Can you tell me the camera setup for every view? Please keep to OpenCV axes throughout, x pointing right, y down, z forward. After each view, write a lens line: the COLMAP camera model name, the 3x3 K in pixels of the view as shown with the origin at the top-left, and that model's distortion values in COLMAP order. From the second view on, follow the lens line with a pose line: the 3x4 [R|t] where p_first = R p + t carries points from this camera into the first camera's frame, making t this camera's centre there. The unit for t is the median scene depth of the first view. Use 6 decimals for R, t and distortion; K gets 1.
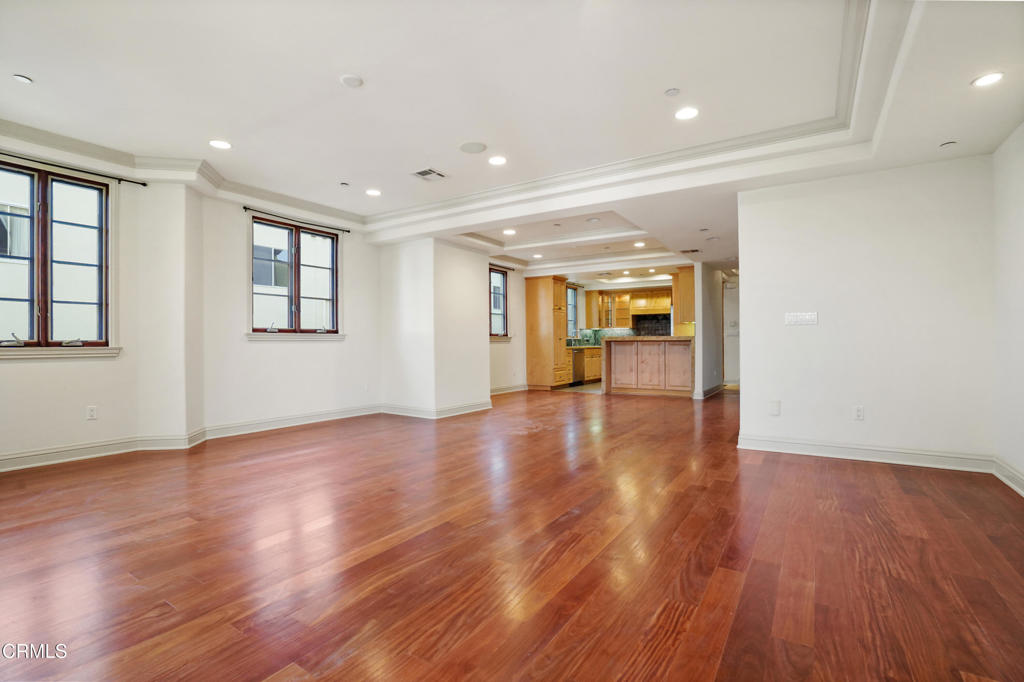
lens RADIAL K [[467.0, 0, 512.0], [0, 467.0, 341.0], [0, 0, 1]] dist [-0.000585, -0.000058]
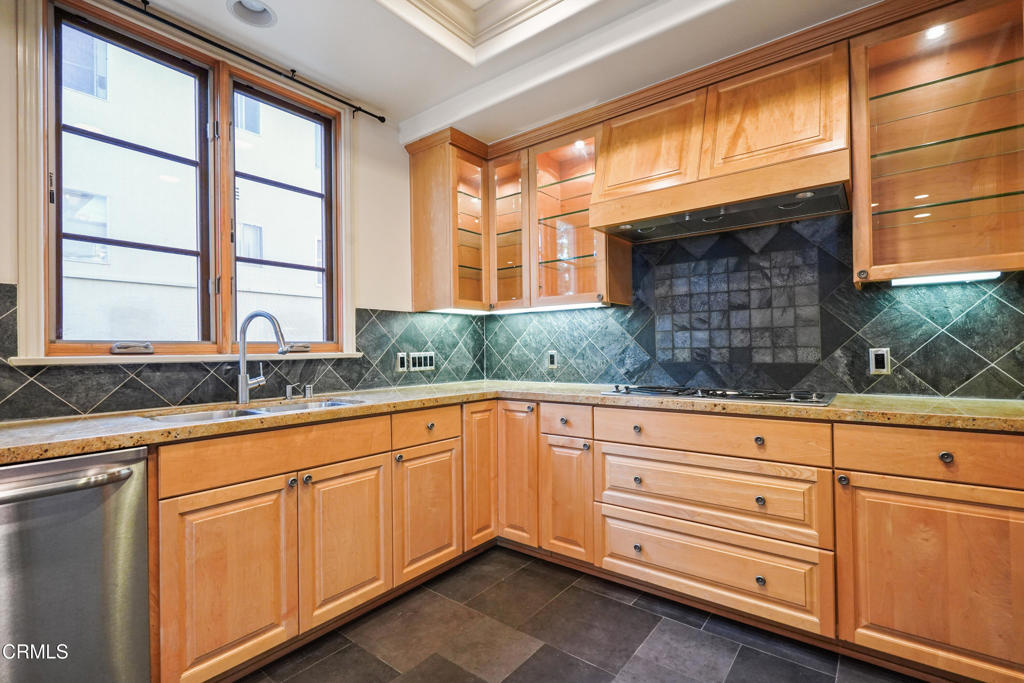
lens RADIAL K [[467.0, 0, 512.0], [0, 467.0, 341.5], [0, 0, 1]] dist [-0.000585, -0.000058]
pose [[0.995686, -0.009579, -0.092287, 0.332298], [0.009041, 0.999940, -0.006244, -0.013296], [0.092341, 0.005383, 0.995713, 1.132075]]
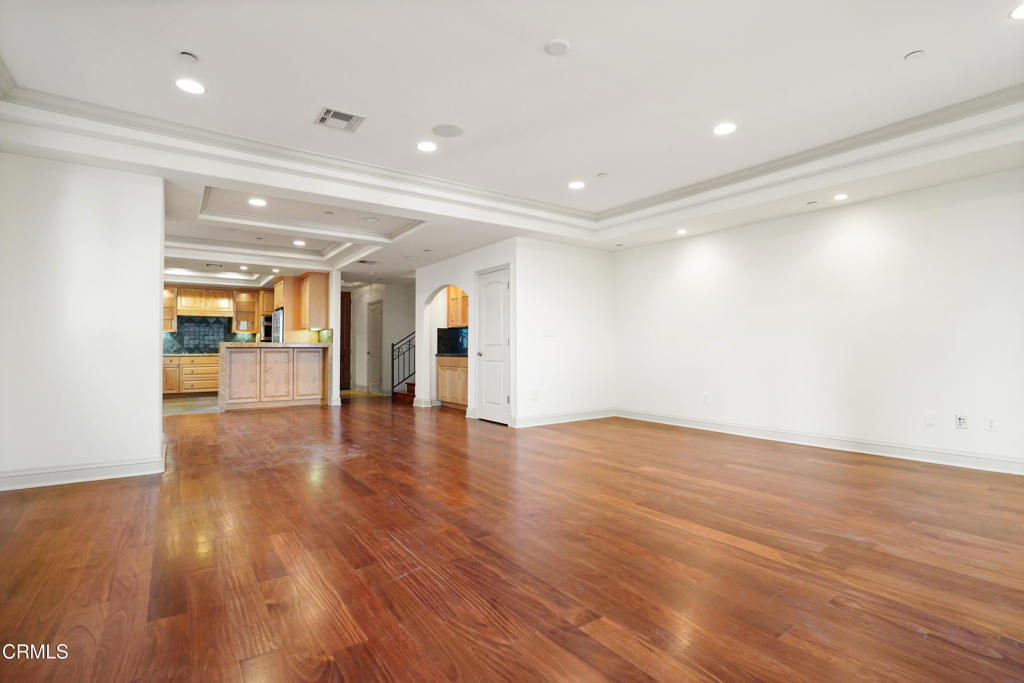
lens RADIAL K [[492.8, 0, 473.1], [0, 492.8, 343.8], [0, 0, 1]] dist [0.000342, 0.000327]
pose [[0.431098, 0.013716, 0.902201, -0.412046], [-0.002994, 0.999901, -0.013771, 0.004247], [-0.902300, 0.003236, 0.431096, 0.246717]]
